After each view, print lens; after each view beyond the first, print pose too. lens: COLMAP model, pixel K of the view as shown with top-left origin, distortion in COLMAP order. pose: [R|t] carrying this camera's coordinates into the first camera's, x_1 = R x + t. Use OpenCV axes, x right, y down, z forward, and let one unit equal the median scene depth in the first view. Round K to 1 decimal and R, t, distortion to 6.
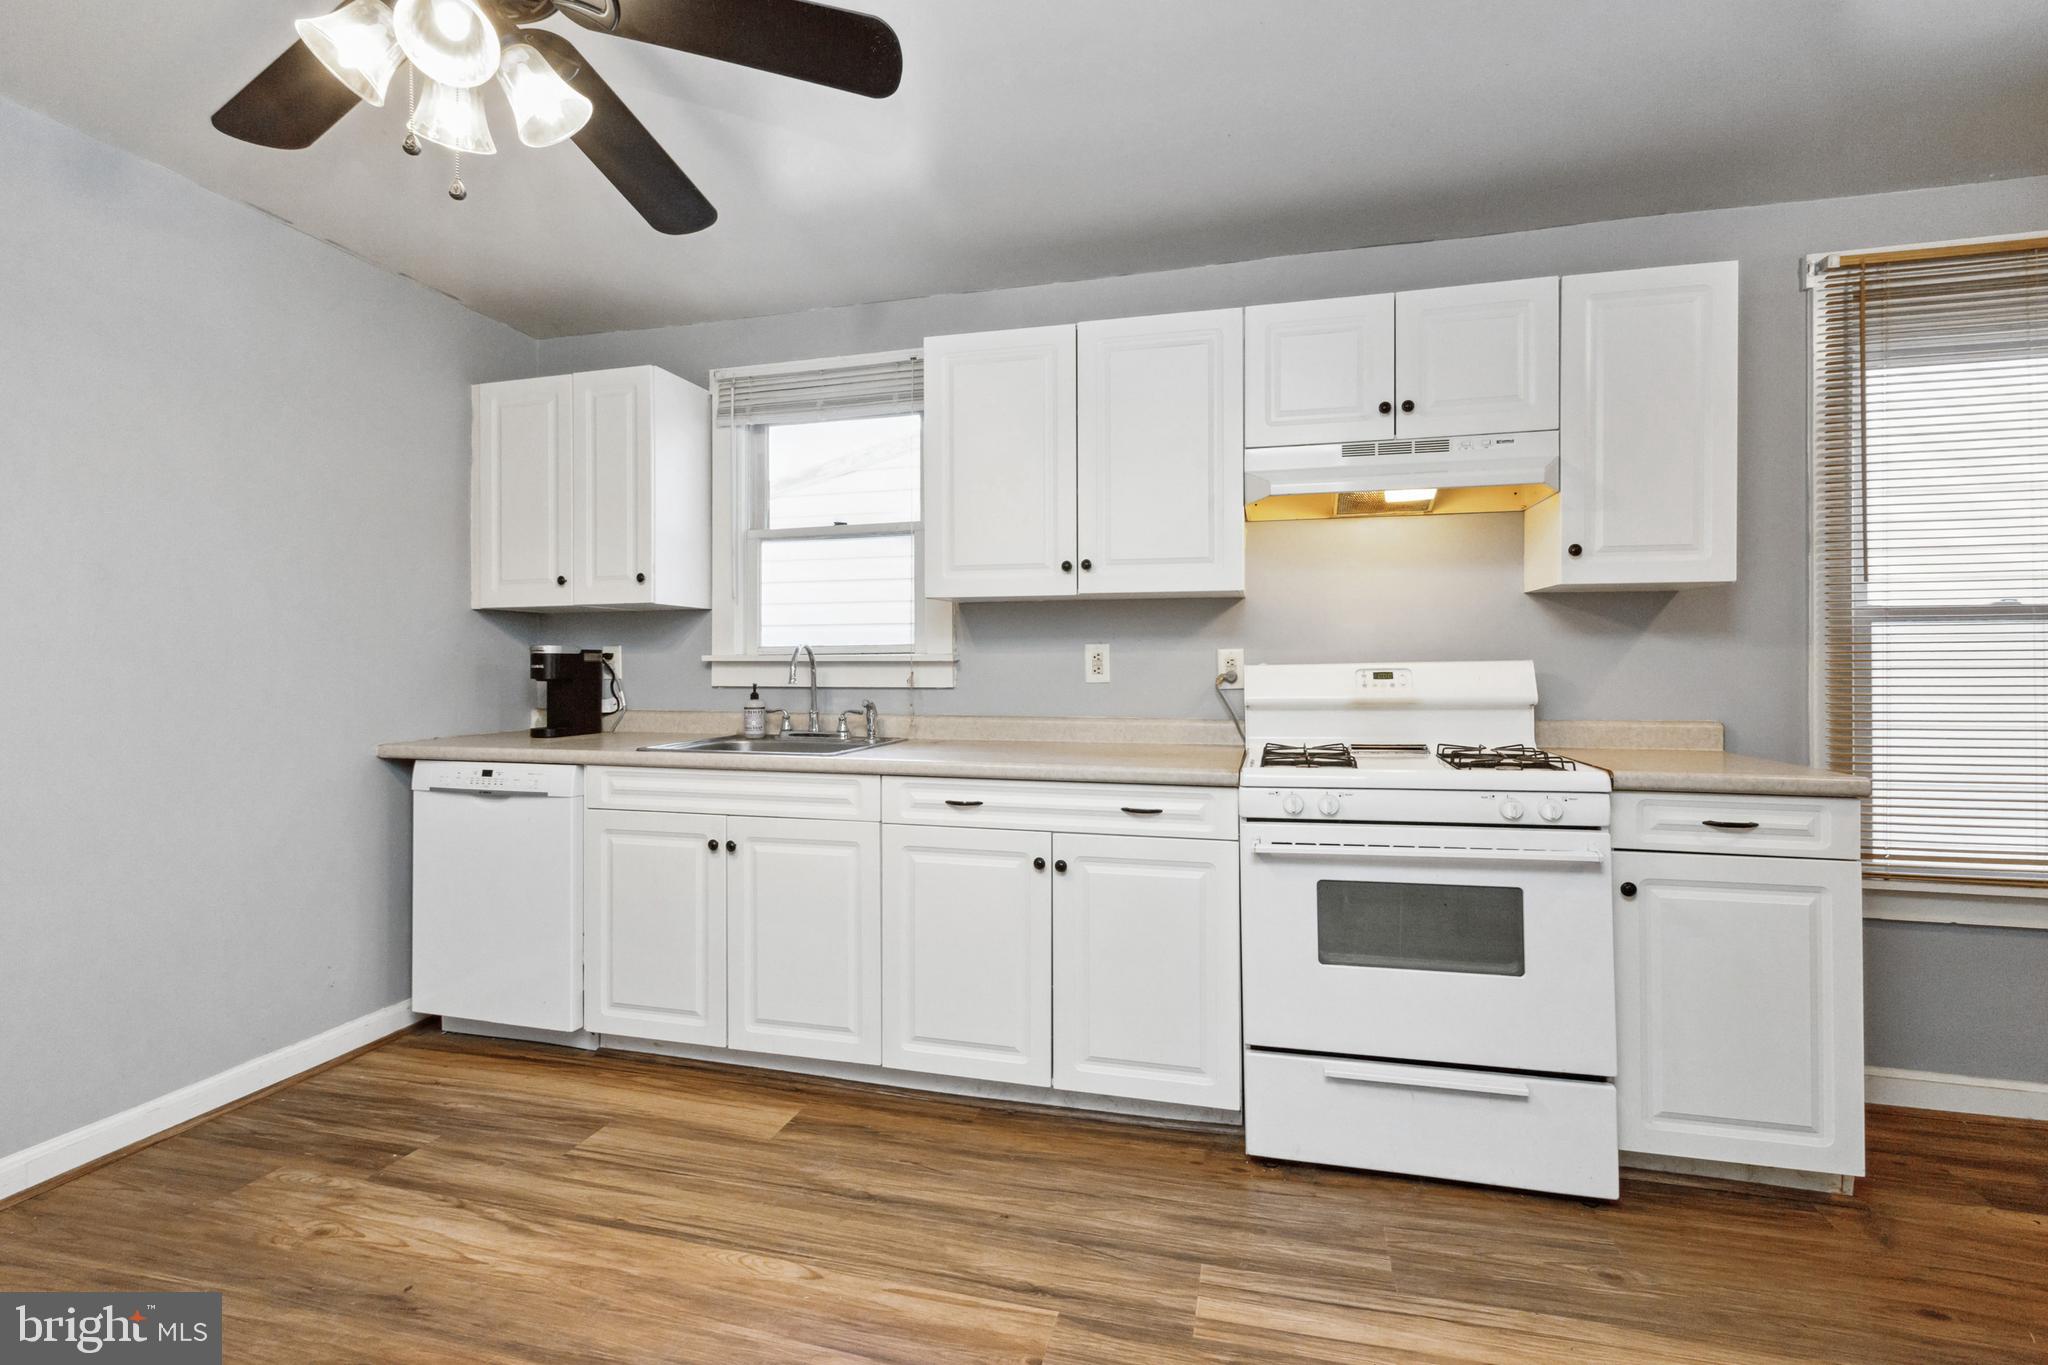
lens RADIAL K [[917.2, 0, 1027.8], [0, 917.2, 660.1], [0, 0, 1]] dist [0.001119, -0.000110]
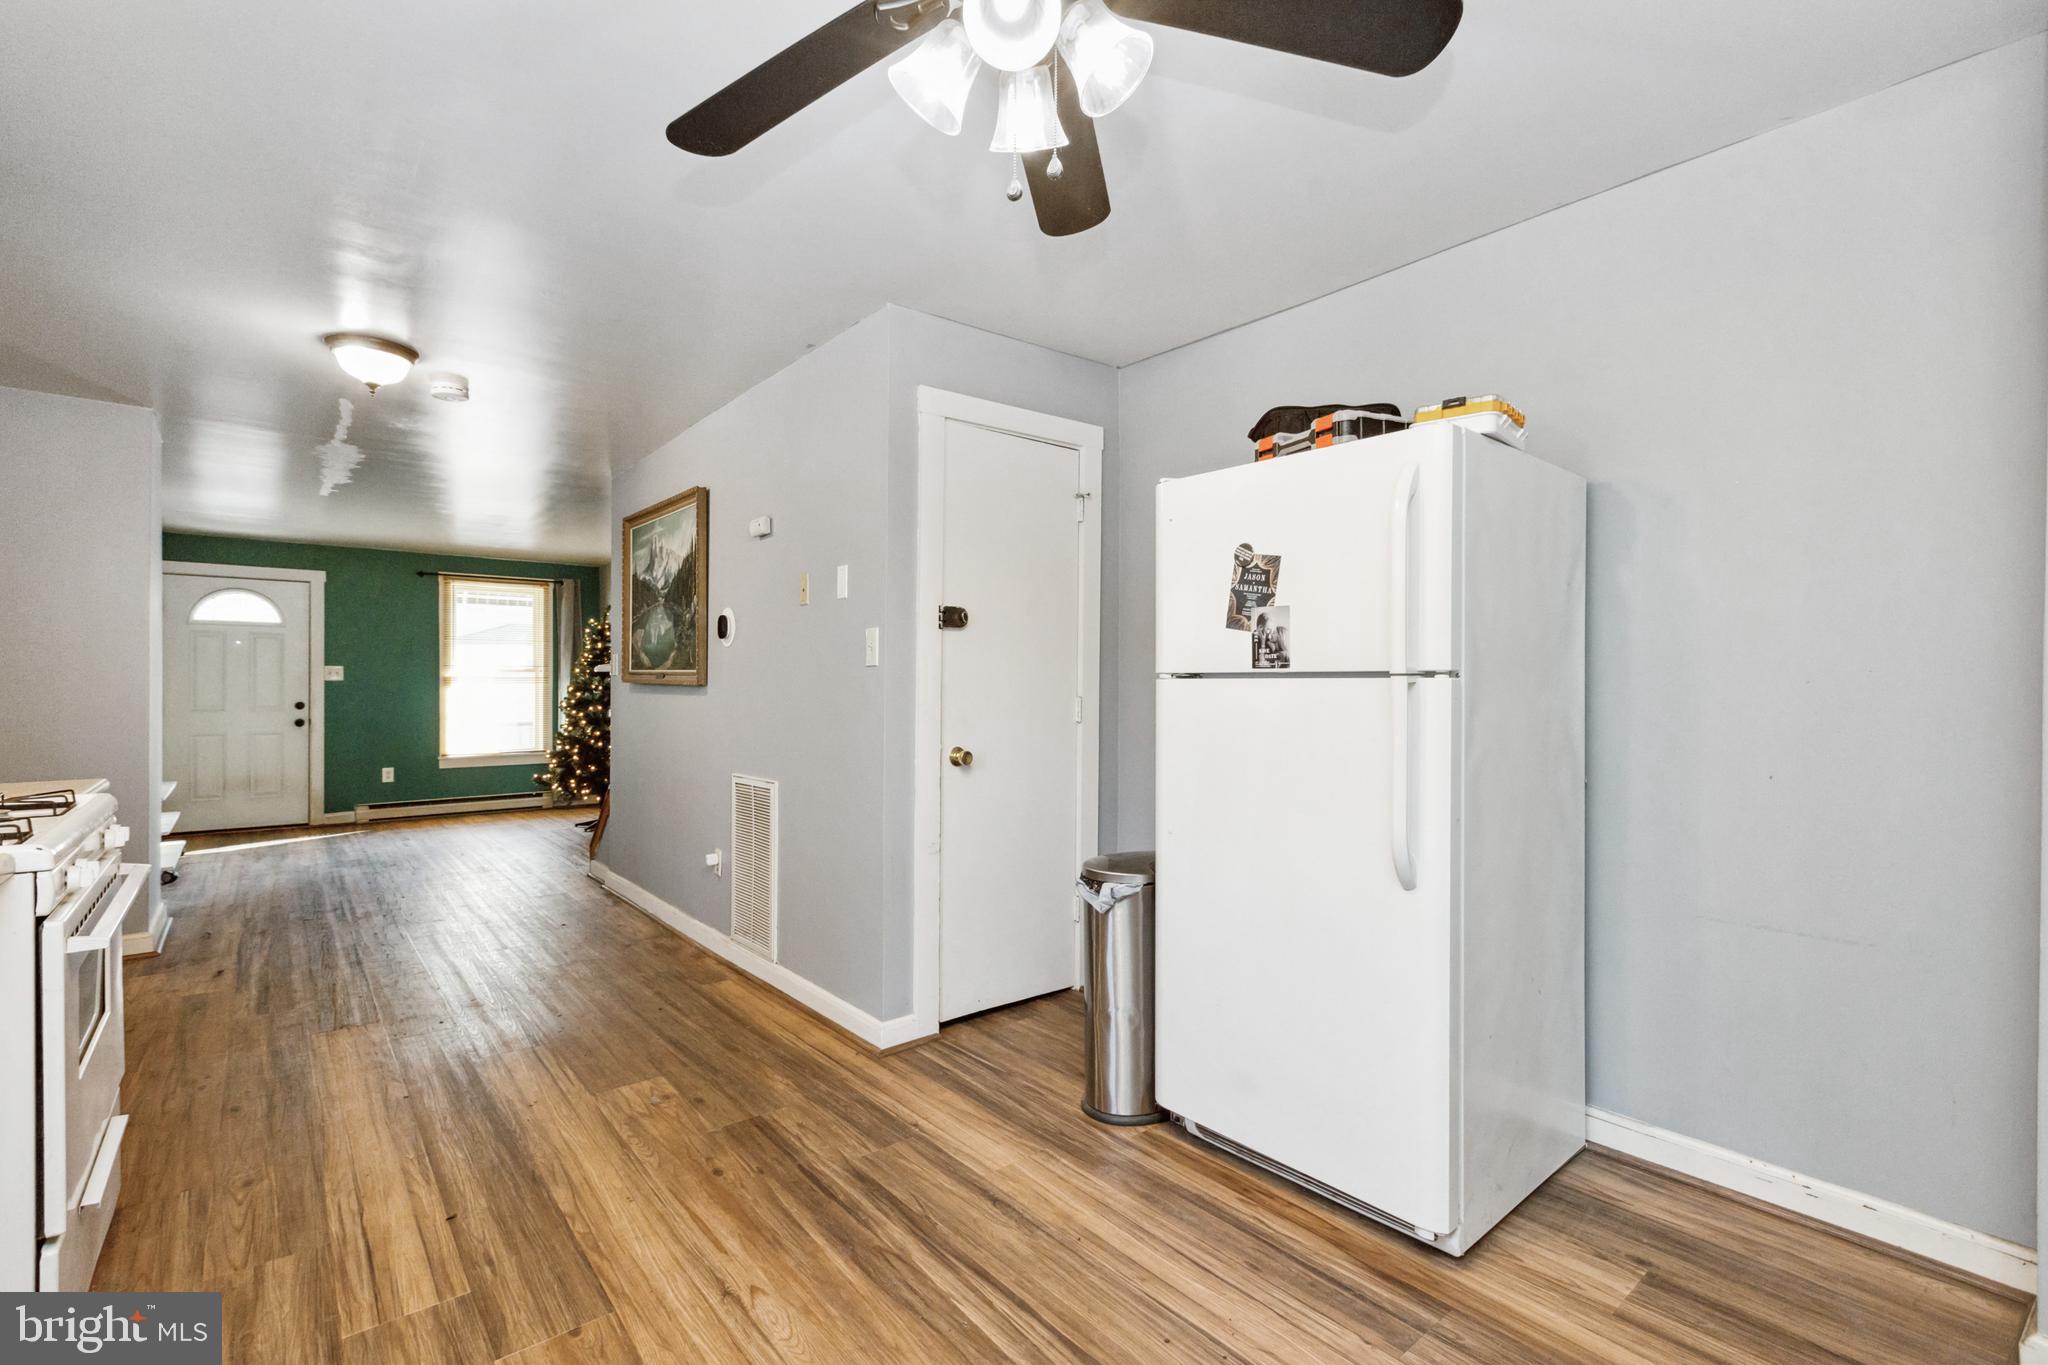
lens RADIAL K [[914.9, 0, 1026.4], [0, 914.9, 686.0], [0, 0, 1]] dist [0.004093, -0.001749]
pose [[-0.813964, -0.000164, 0.580915, -0.700115], [-0.001102, 0.999999, -0.001261, -0.000599], [-0.580914, -0.001666, -0.813963, 1.040000]]
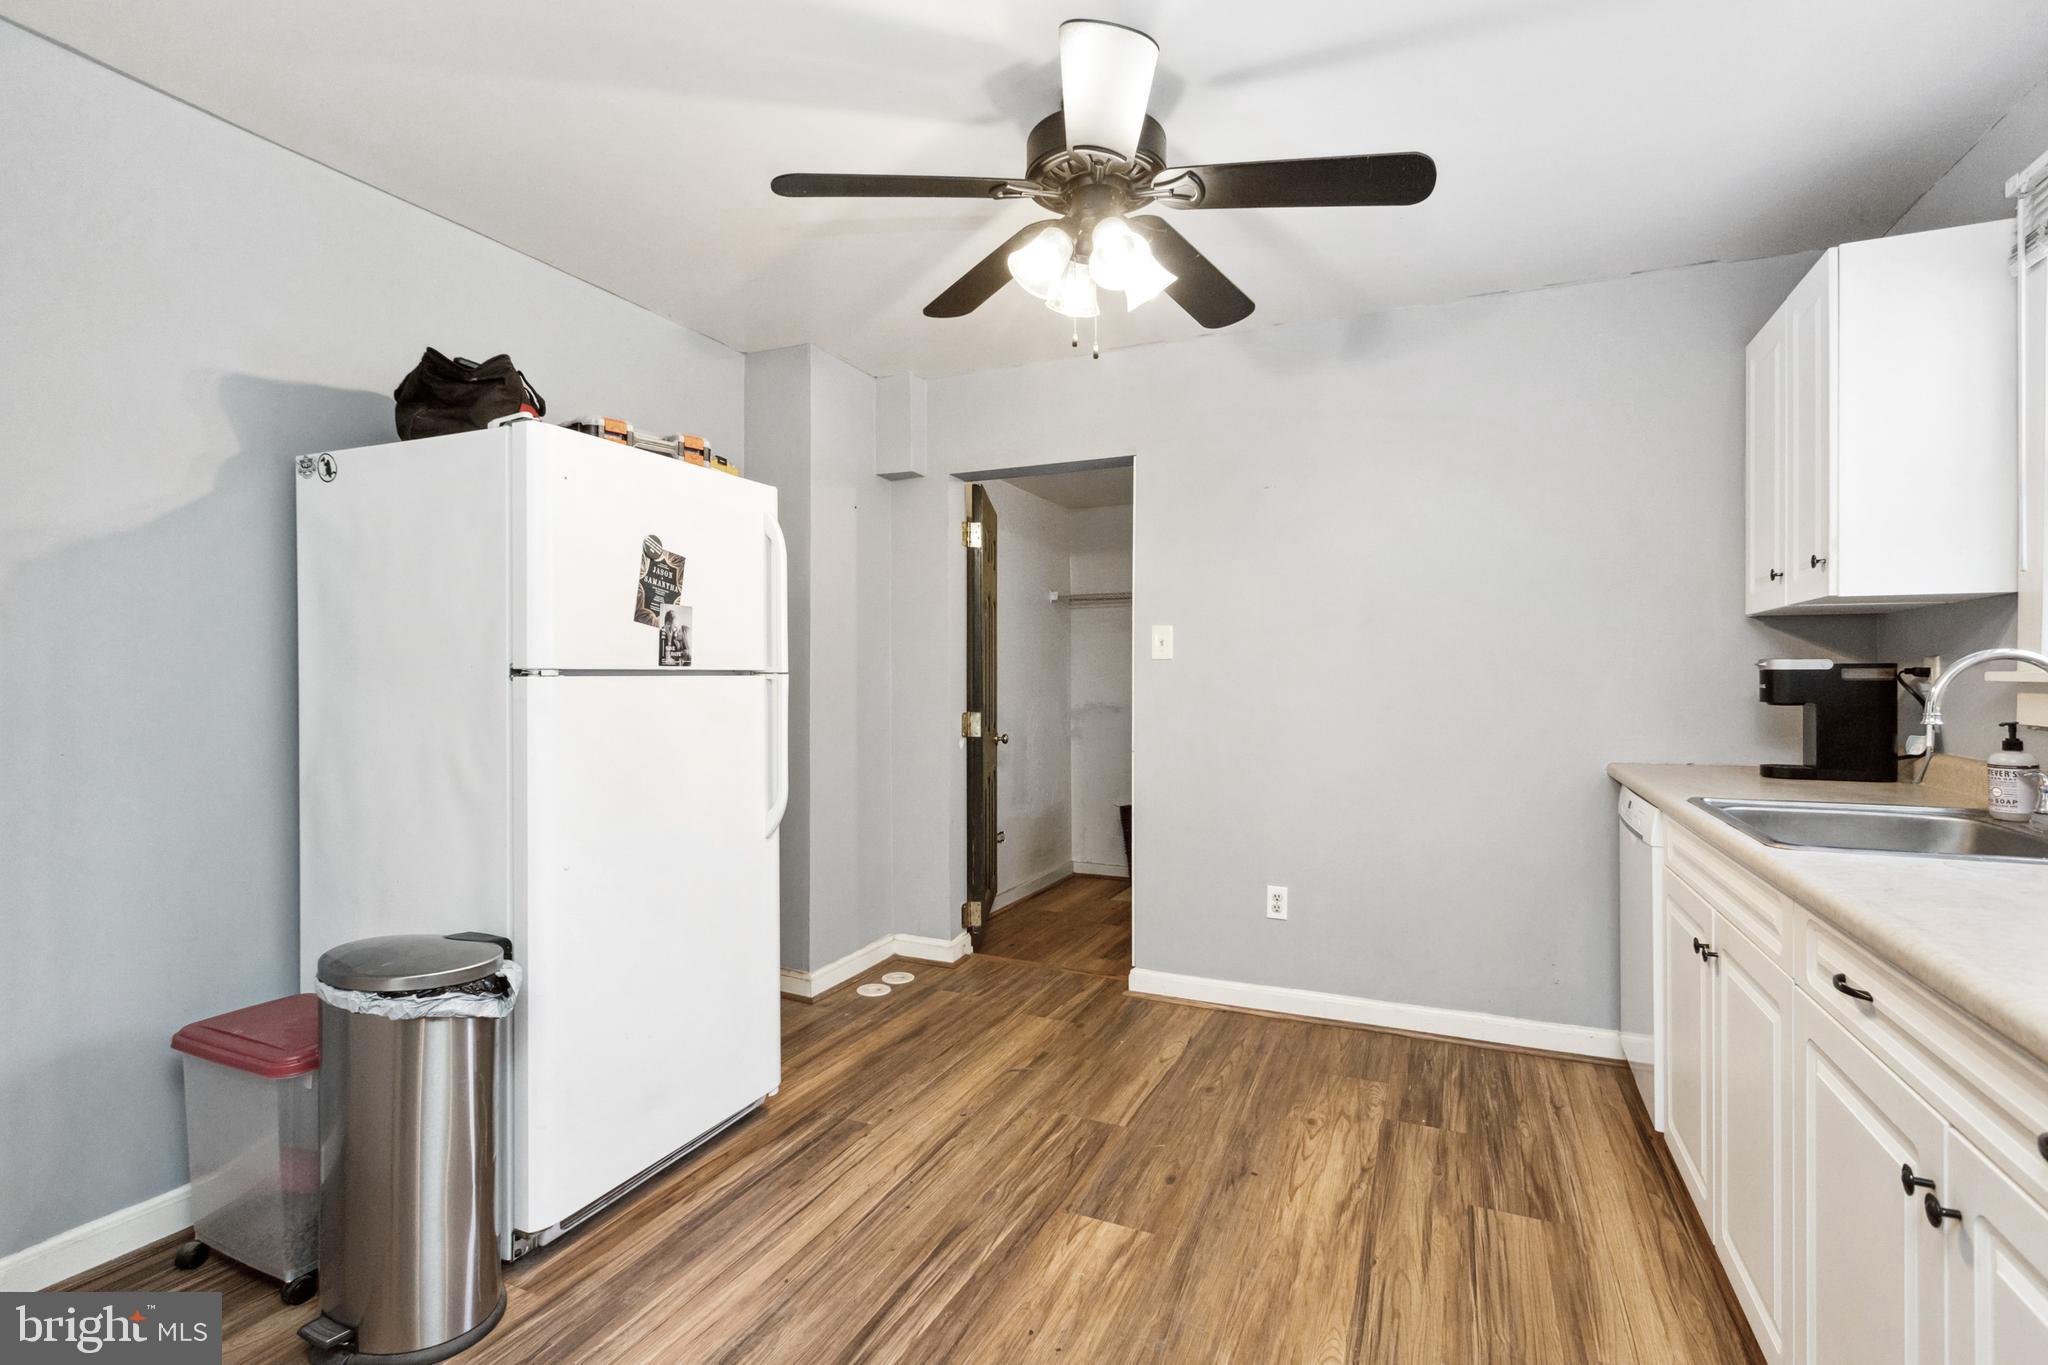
lens RADIAL K [[946.7, 0, 1024.3], [0, 946.7, 676.5], [0, 0, 1]] dist [0.002012, -0.000101]
pose [[-0.165847, 0.005161, -0.986138, 0.496426], [0.005242, 0.999977, 0.004352, -0.011257], [0.986138, -0.004448, -0.165870, 0.666383]]
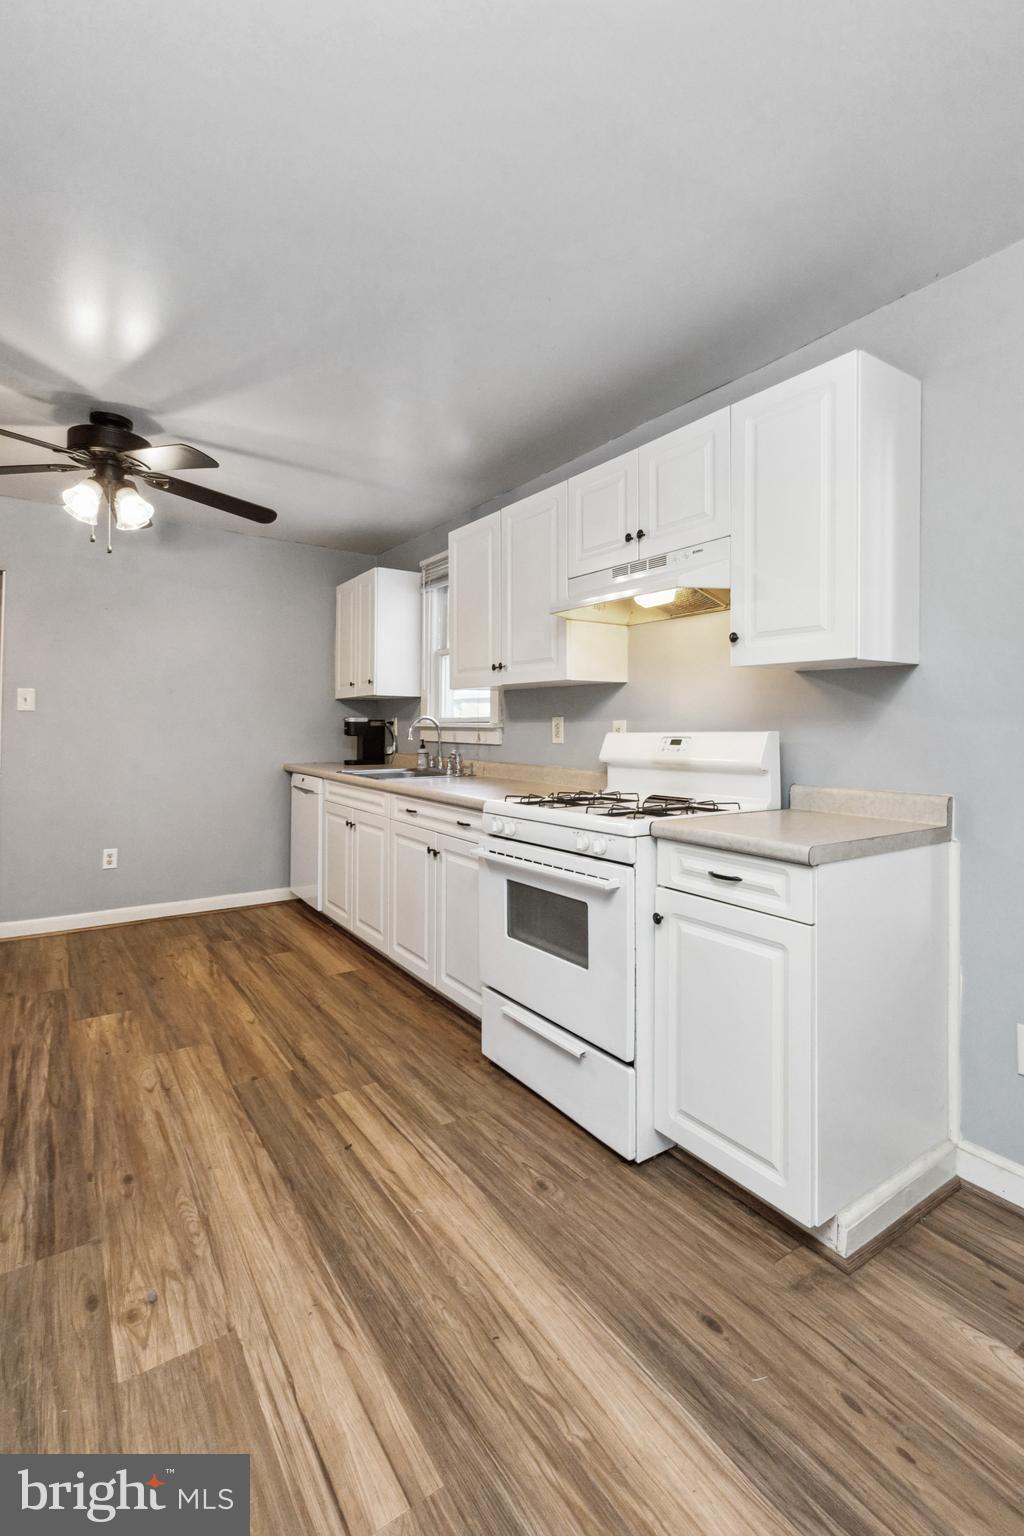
lens RADIAL K [[704.9, 0, 518.6], [0, 704.9, 723.3], [0, 0, 1]] dist [0.000278, -0.000086]
pose [[0.755638, 0.005106, -0.654969, 0.956928], [-0.006418, 0.999979, 0.000392, -0.009071], [0.654958, 0.003907, 0.755656, 0.139341]]
